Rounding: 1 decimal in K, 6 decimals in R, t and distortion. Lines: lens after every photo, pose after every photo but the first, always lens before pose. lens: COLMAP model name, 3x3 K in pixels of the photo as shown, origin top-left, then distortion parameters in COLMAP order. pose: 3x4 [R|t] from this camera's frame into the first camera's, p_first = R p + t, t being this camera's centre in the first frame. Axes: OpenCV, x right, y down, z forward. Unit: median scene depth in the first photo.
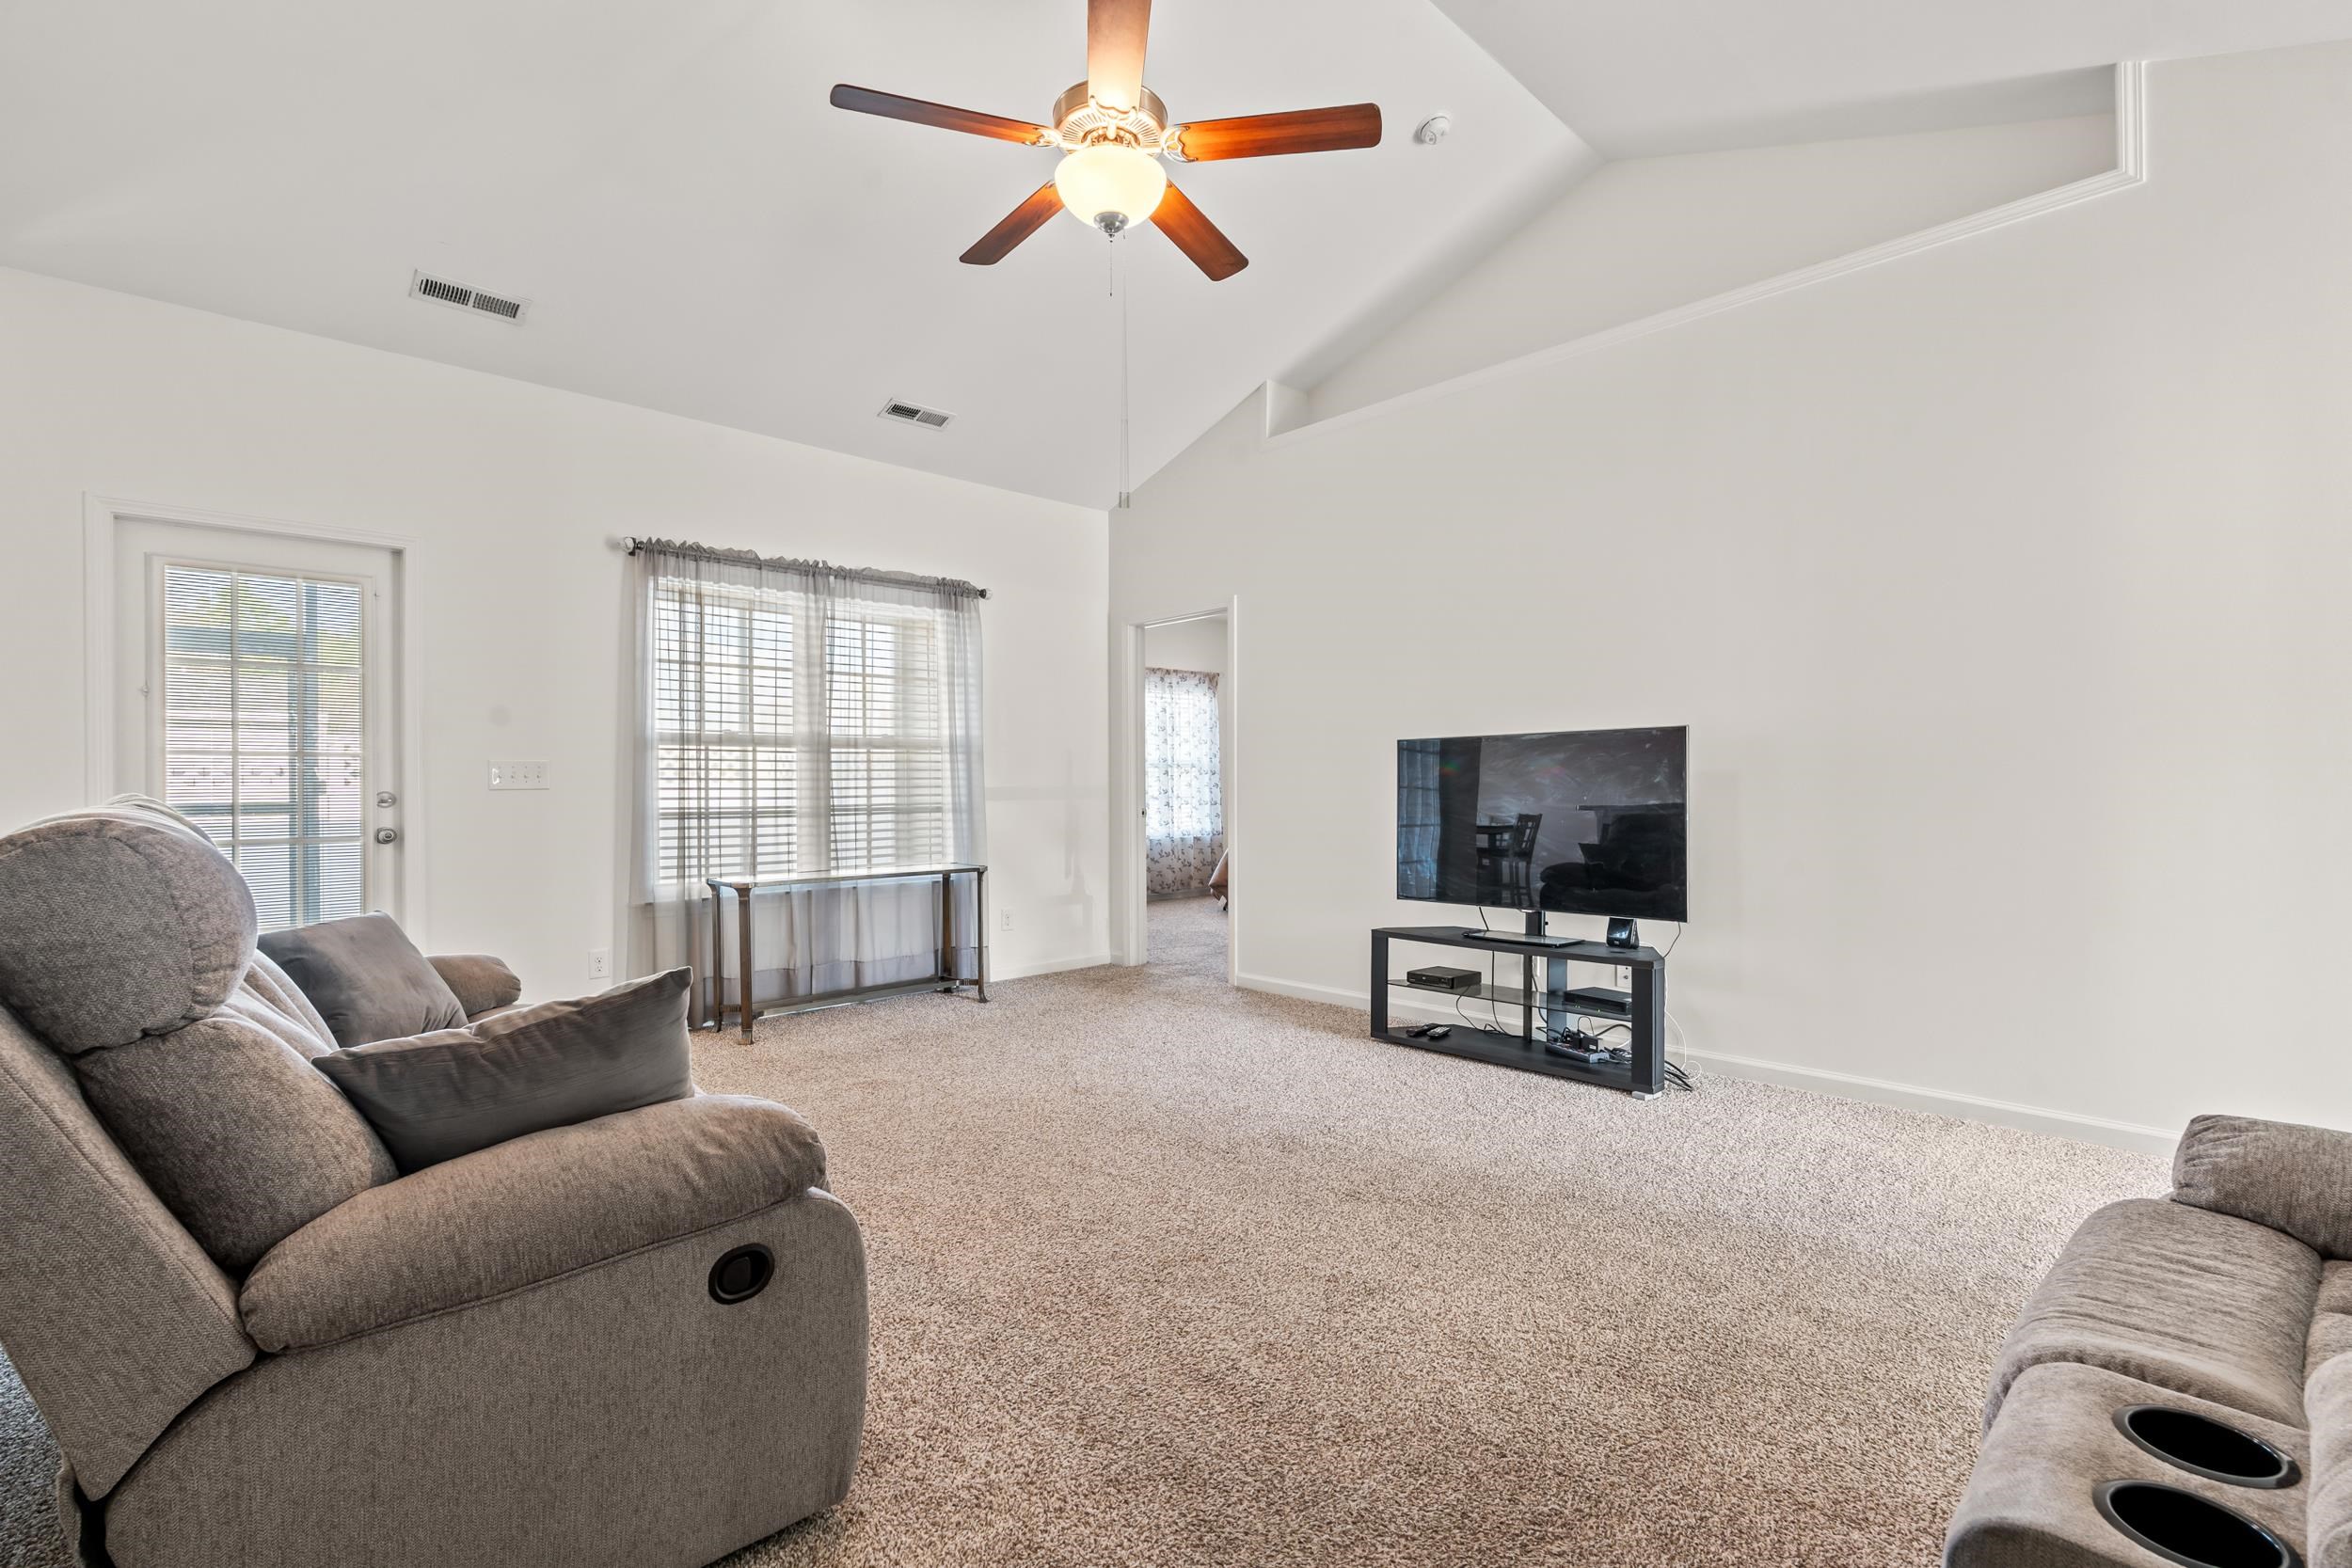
lens RADIAL K [[1042.0, 0, 1181.3], [0, 1042.0, 785.4], [0, 0, 1]] dist [0.000307, -0.000028]
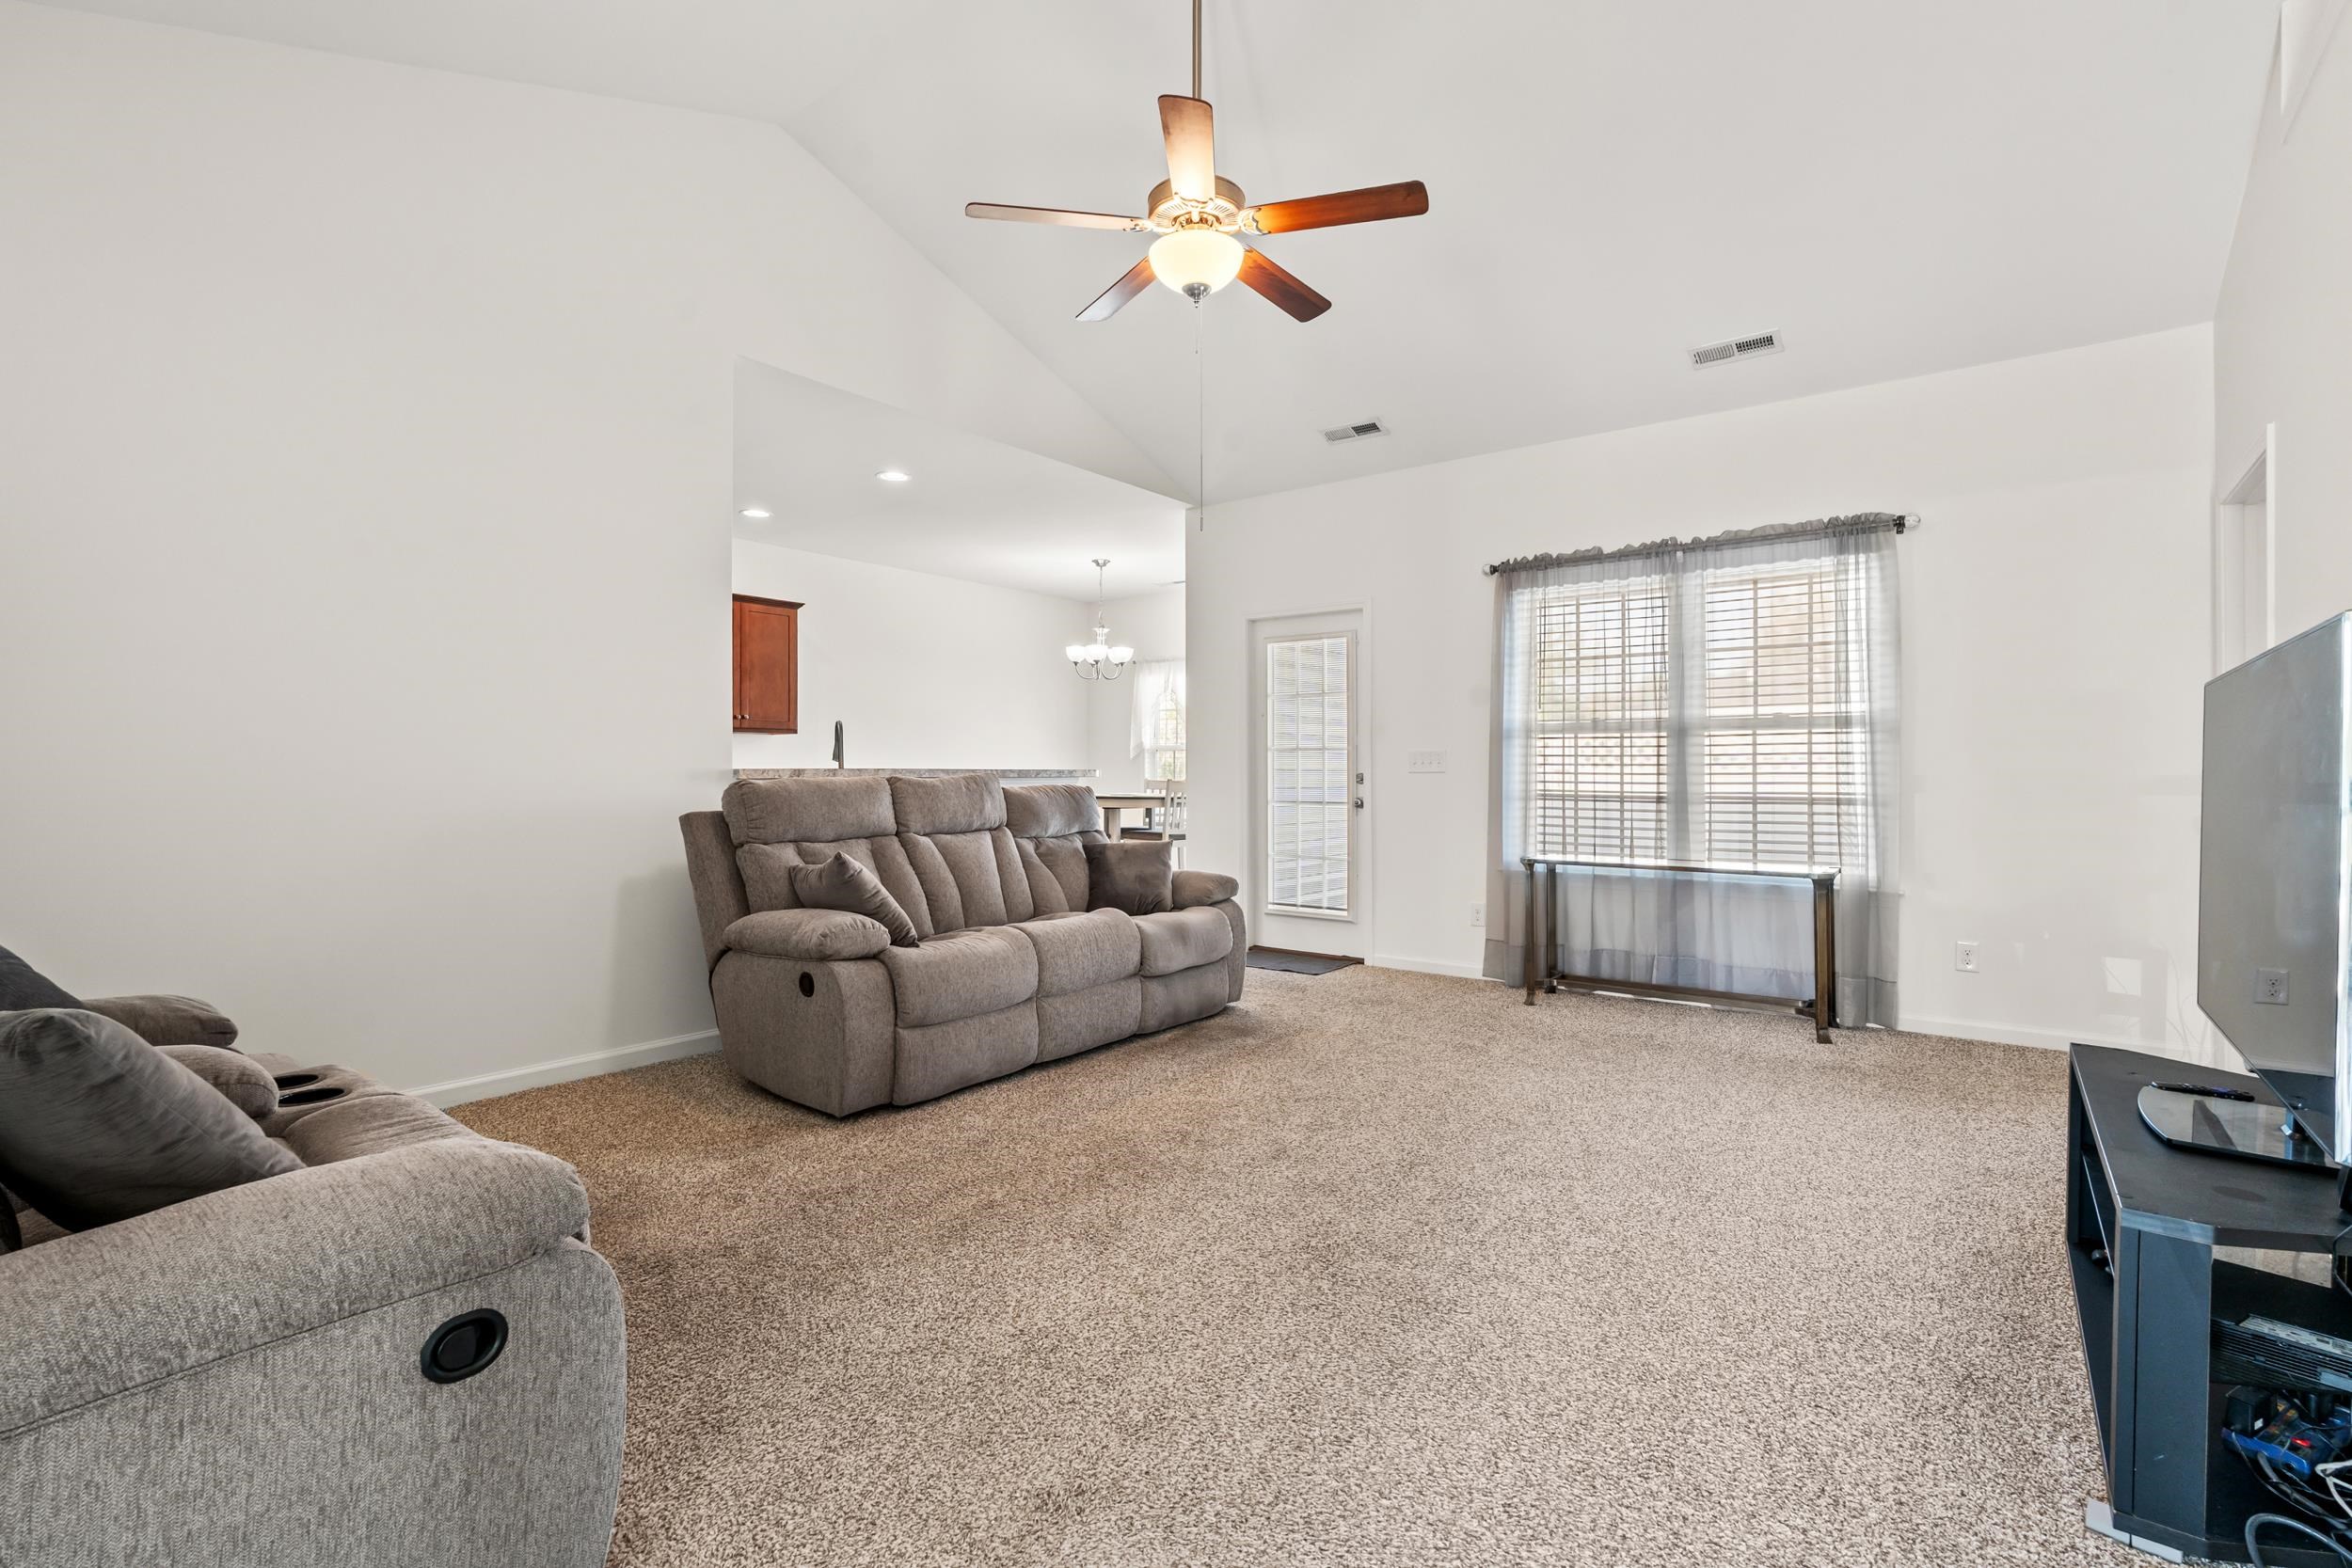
lens RADIAL K [[1042.0, 0, 1181.3], [0, 1042.0, 785.4], [0, 0, 1]] dist [0.000307, -0.000028]
pose [[0.204425, 0.020914, -0.978659, 0.552407], [-0.001851, 0.999778, 0.020979, -0.006566], [0.978880, -0.002477, 0.204419, 0.388528]]
